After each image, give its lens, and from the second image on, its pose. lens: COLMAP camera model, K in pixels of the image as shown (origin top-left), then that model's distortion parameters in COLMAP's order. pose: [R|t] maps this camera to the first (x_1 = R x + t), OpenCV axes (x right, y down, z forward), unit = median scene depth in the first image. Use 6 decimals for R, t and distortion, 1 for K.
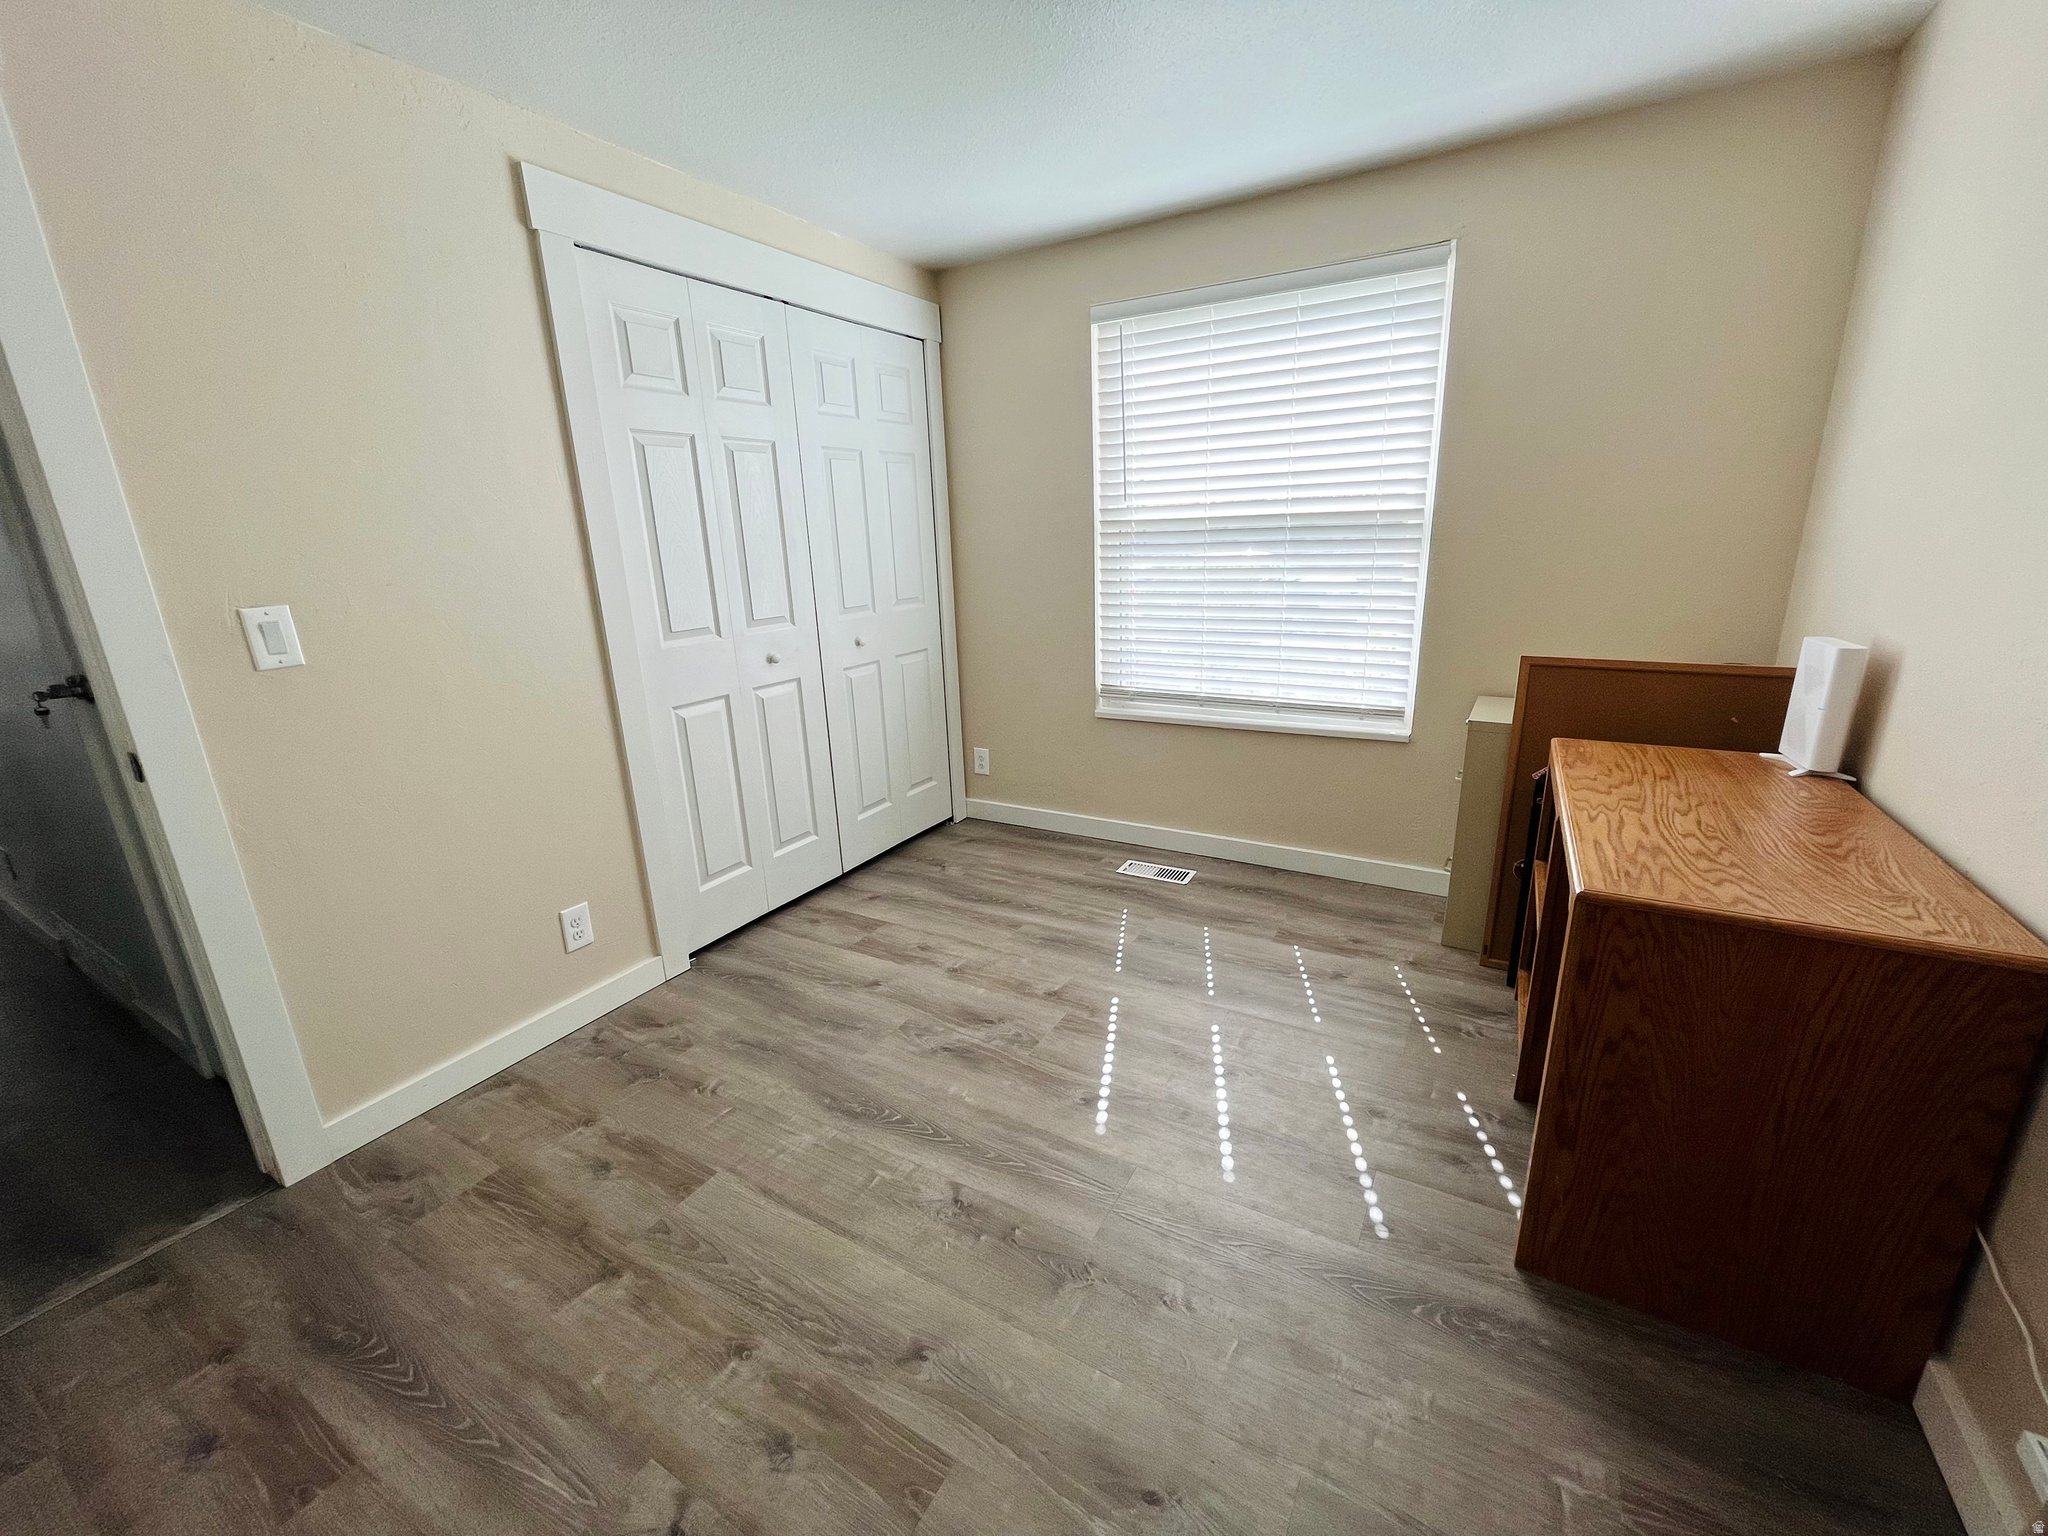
lens RADIAL K [[828.4, 0, 1017.5], [0, 828.4, 763.9], [0, 0, 1]] dist [-0.002077, -0.000106]
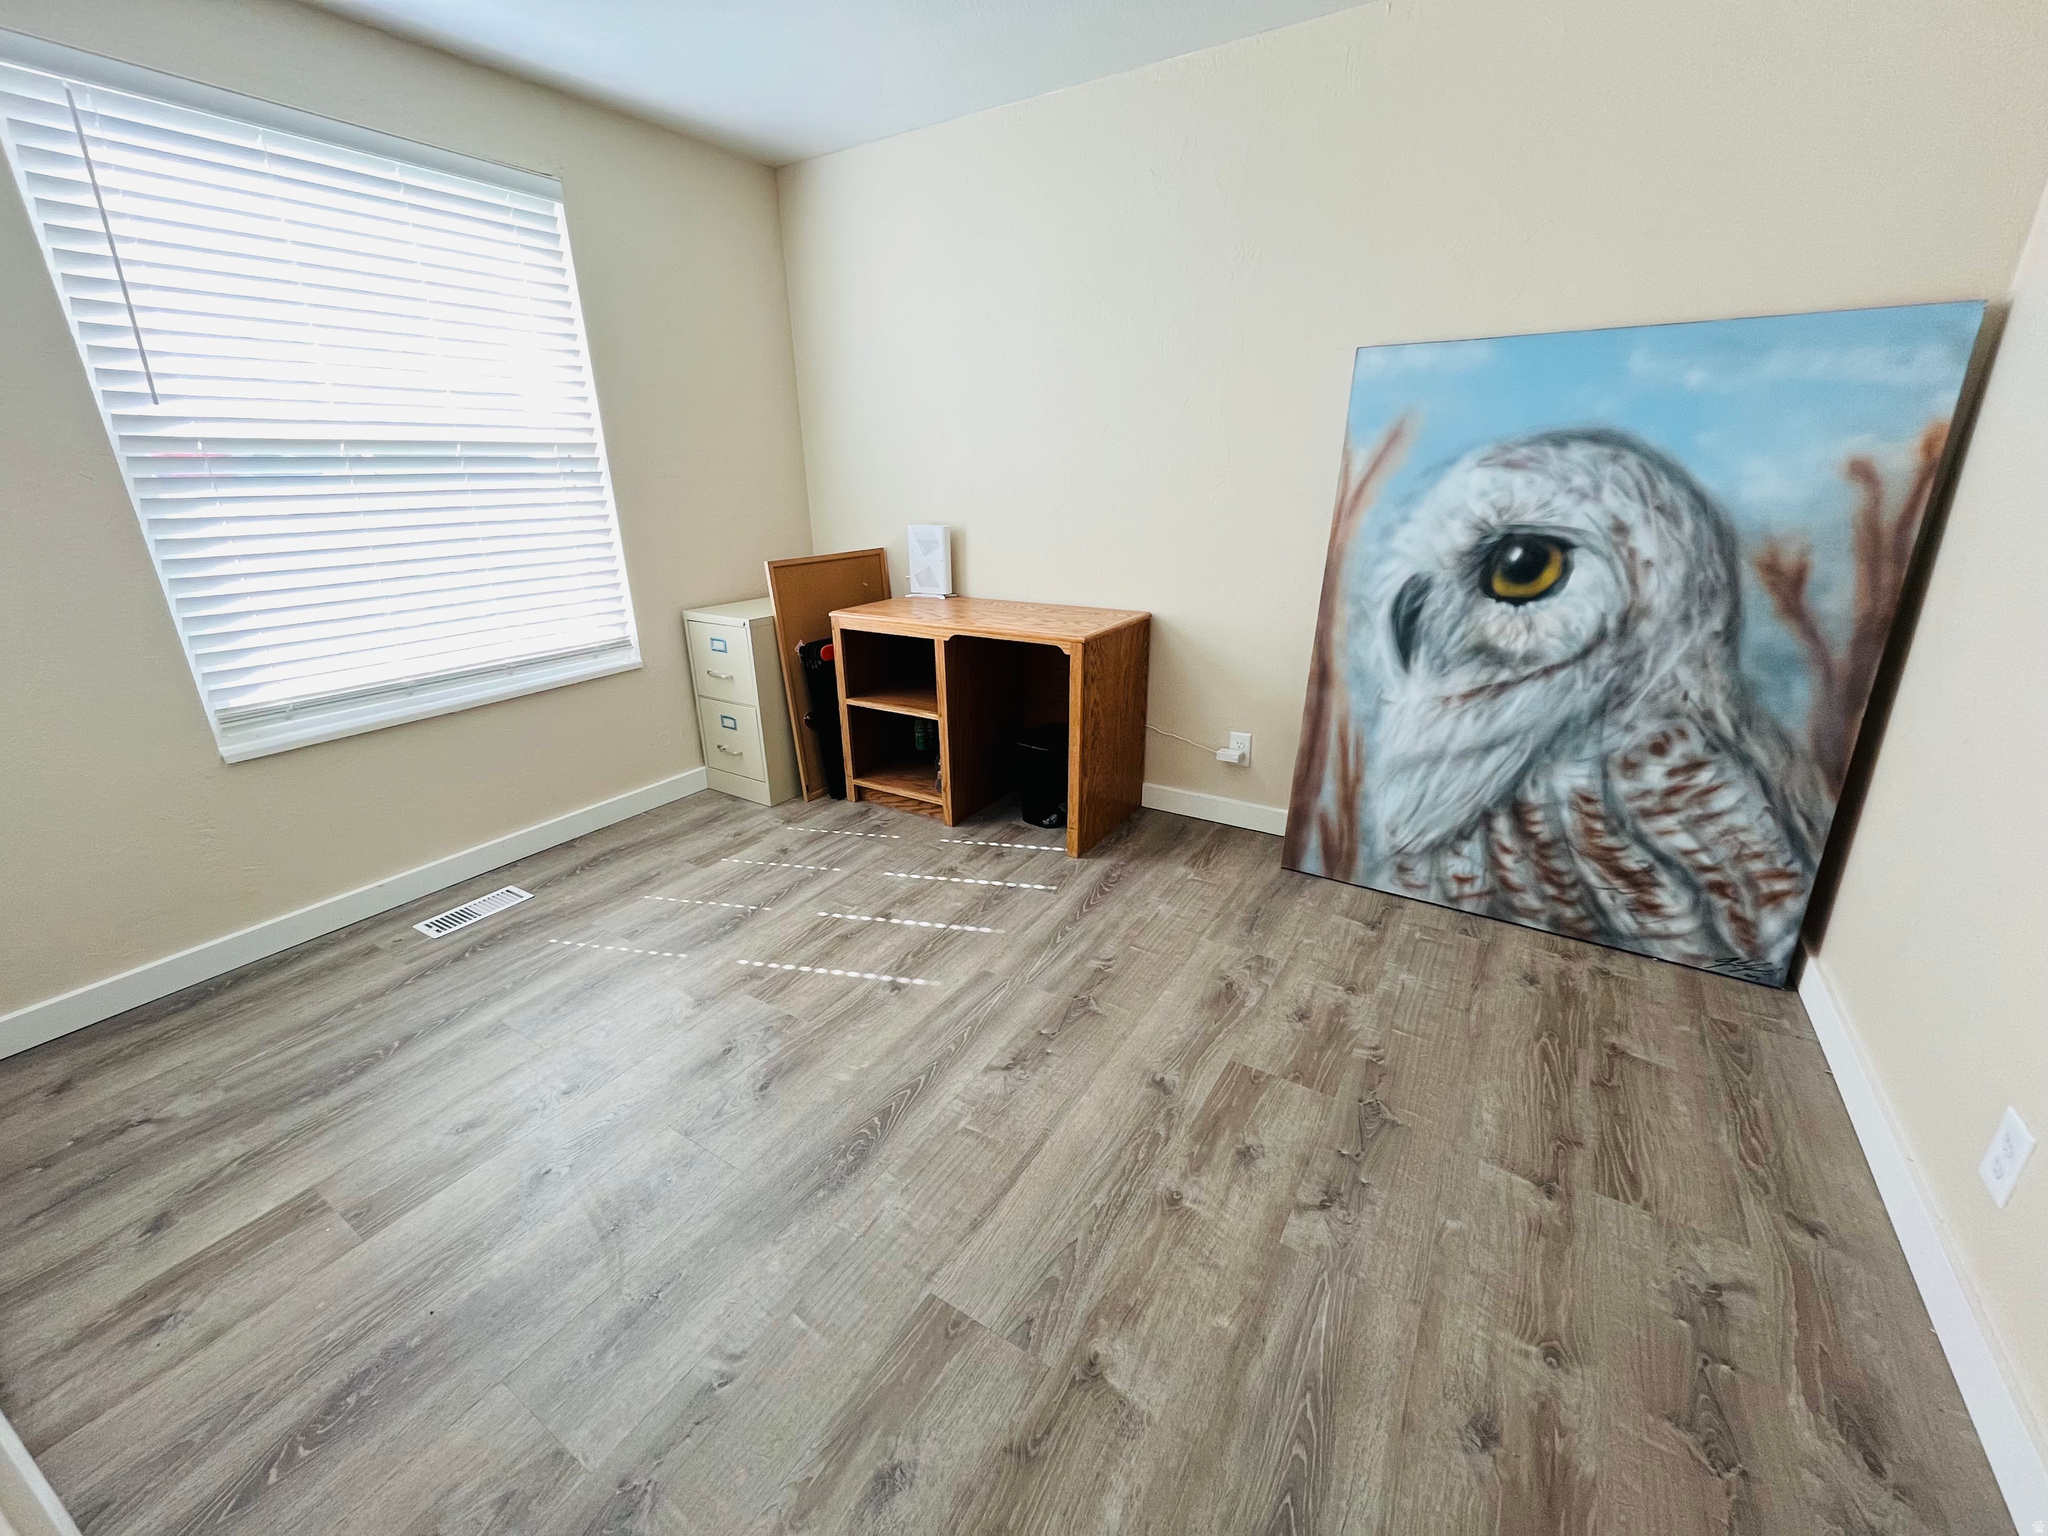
lens RADIAL K [[828.4, 0, 1017.5], [0, 828.4, 763.9], [0, 0, 1]] dist [-0.002077, -0.000106]
pose [[0.031563, -0.305263, 0.951745, -0.758448], [0.284671, 0.915527, 0.284205, -0.103501], [-0.958105, 0.261964, 0.115797, 0.593207]]
